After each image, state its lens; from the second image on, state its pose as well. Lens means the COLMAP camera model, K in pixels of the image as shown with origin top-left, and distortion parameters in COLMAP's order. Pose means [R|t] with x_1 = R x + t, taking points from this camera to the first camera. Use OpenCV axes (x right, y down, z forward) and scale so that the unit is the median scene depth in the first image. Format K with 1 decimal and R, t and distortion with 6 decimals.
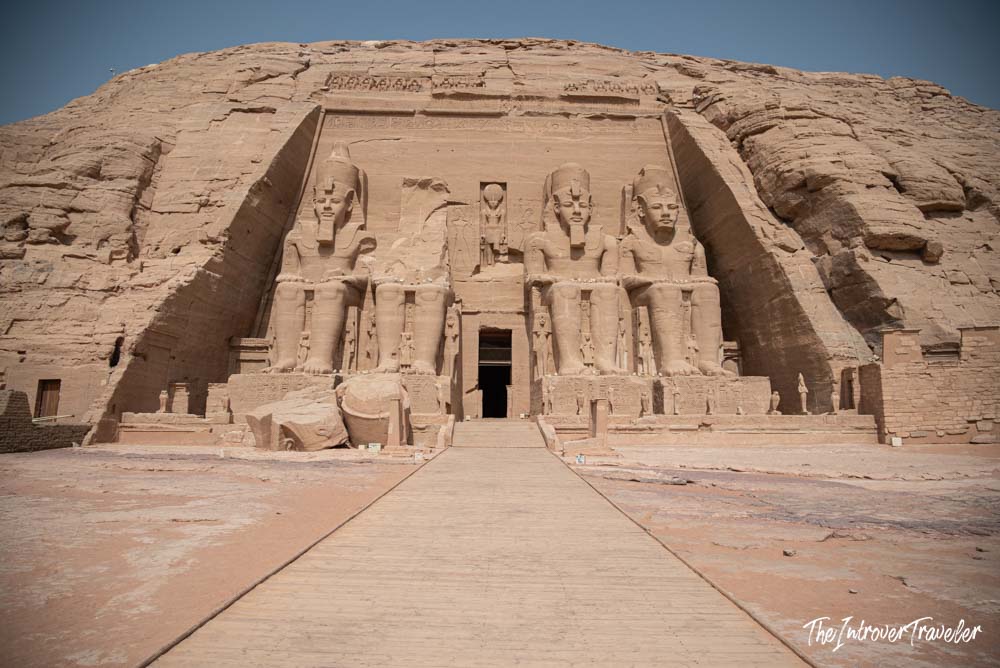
lens RADIAL K [[658.3, 0, 502.3], [0, 658.3, 338.9], [0, 0, 1]] dist [-0.013302, 0.001935]
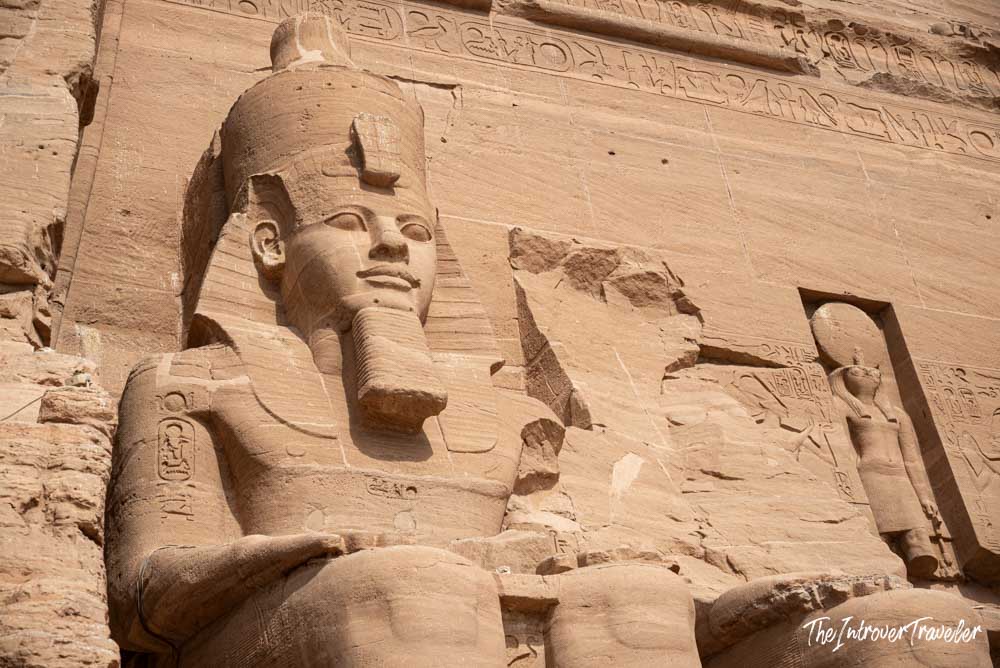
lens RADIAL K [[2060.8, 0, 508.6], [0, 2060.8, 358.3], [0, 0, 1]] dist [-0.018879, 0.000000]
pose [[0.927204, 0.096618, 0.361881, -0.445830], [0.044544, 0.930857, -0.362659, 0.056506], [-0.371899, 0.352379, 0.858790, 0.456960]]
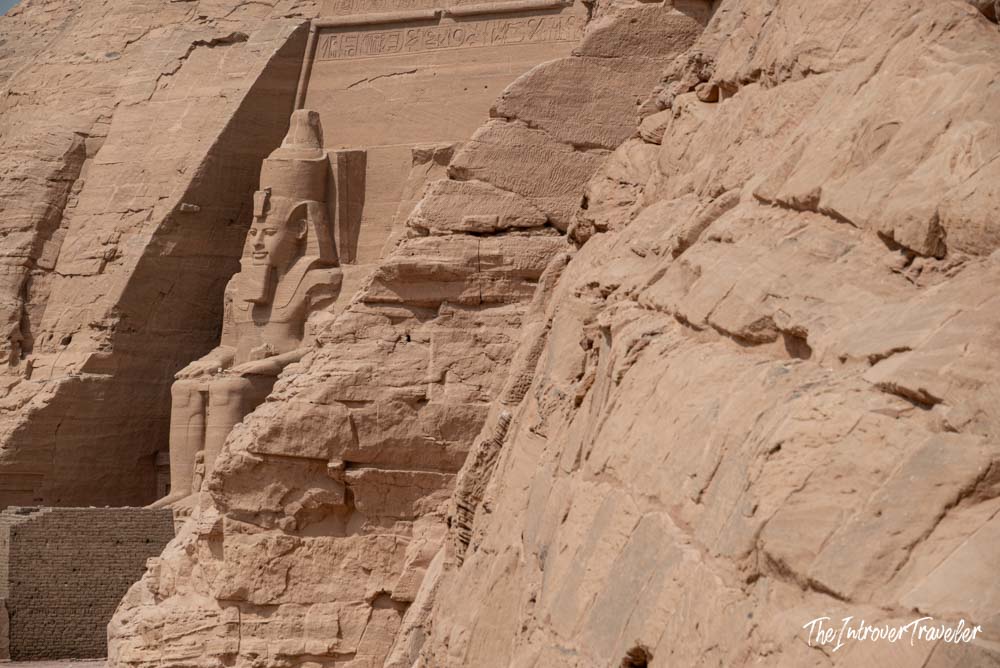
lens RADIAL K [[5362.9, 0, 498.3], [0, 5362.9, 333.7], [0, 0, 1]] dist [-0.305627, 0.000000]
pose [[0.739636, -0.027981, -0.672425, 3.360549], [0.097886, 0.992983, 0.066350, -0.429956], [0.665850, -0.114896, 0.737185, -2.660309]]
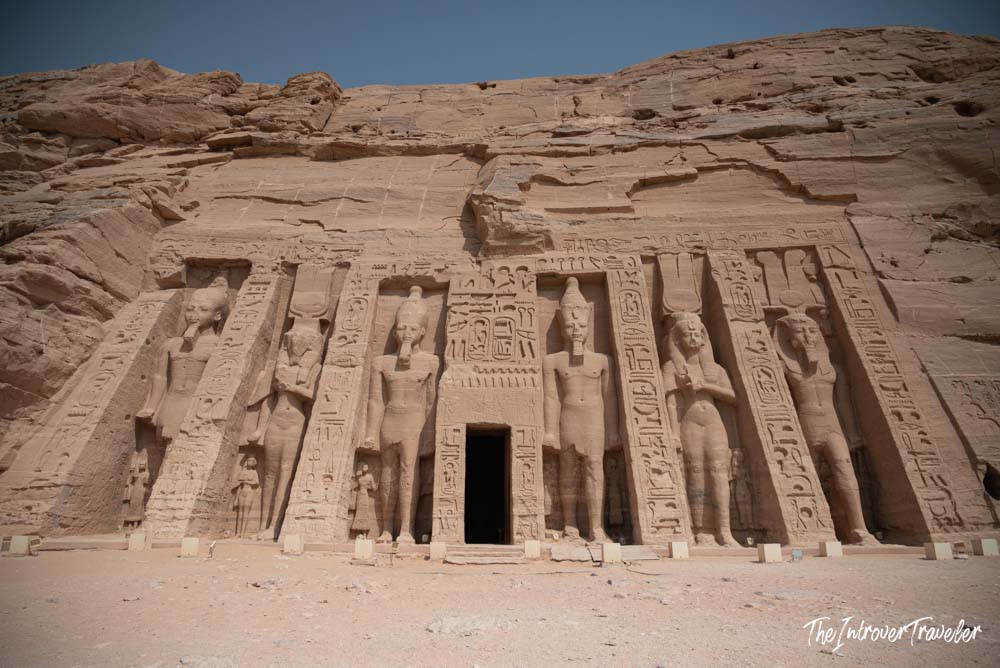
lens RADIAL K [[658.3, 0, 503.6], [0, 658.3, 336.4], [0, 0, 1]] dist [-0.013302, 0.001935]
pose [[0.739686, 0.196286, 0.643690, 1.919810], [-0.096788, 0.977602, -0.186886, -0.232552], [-0.665956, 0.075936, 0.742117, -1.706188]]
